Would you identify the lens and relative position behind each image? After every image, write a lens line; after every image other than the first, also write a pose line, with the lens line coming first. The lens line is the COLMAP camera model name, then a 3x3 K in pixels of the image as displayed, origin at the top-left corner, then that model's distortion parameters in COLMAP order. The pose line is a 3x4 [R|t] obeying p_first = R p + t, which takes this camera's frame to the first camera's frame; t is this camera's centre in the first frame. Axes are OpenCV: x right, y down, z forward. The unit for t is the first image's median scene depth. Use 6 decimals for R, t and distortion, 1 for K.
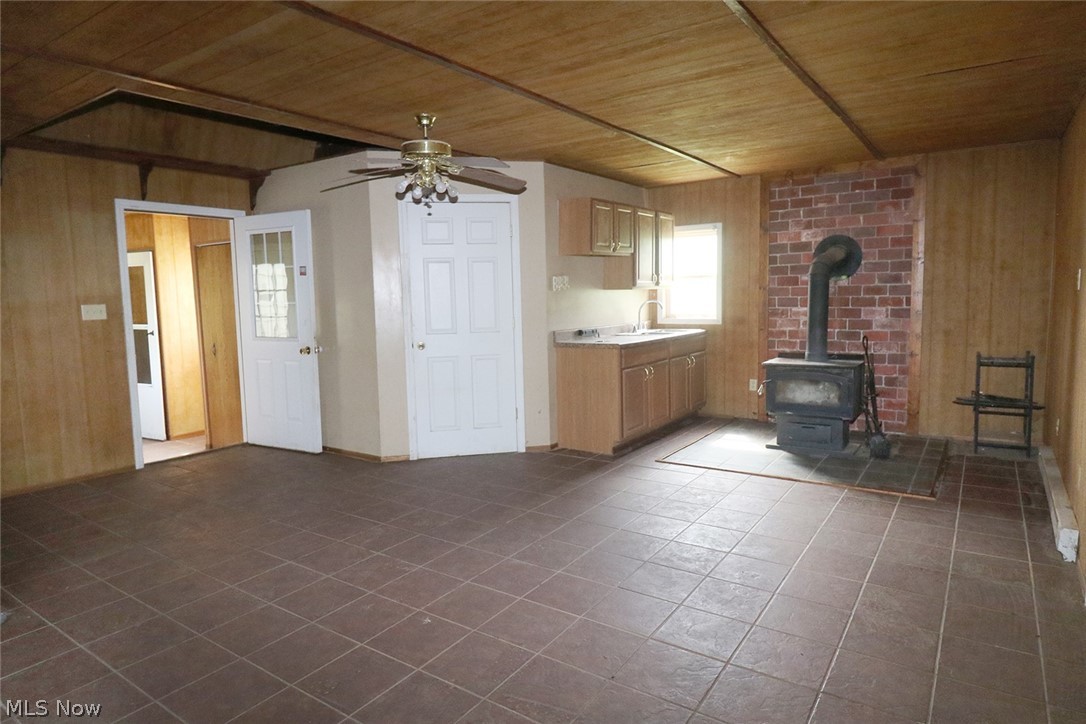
lens RADIAL K [[633.4, 0, 544.3], [0, 633.4, 358.3], [0, 0, 1]] dist [-0.004403, -0.001318]
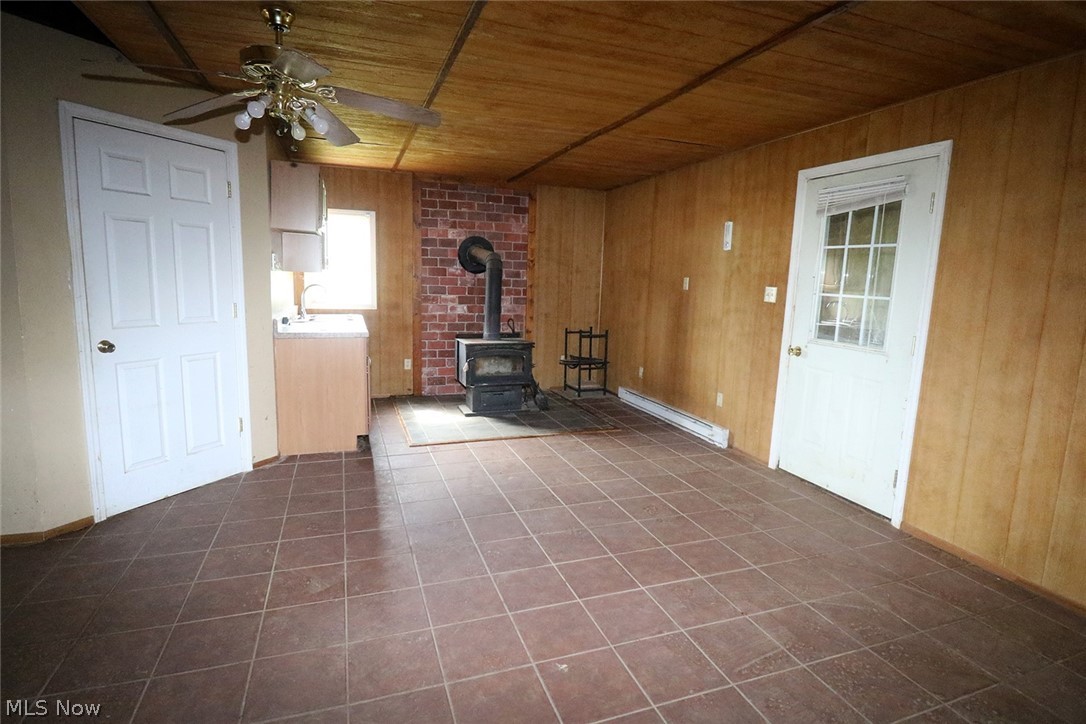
lens RADIAL K [[553.4, 0, 544.4], [0, 553.4, 362.2], [0, 0, 1]] dist [-0.005724, -0.000103]
pose [[0.575603, -0.081000, 0.813708, -0.389867], [0.040678, 0.996686, 0.070439, -0.024072], [-0.816717, -0.007445, 0.576991, 0.300509]]
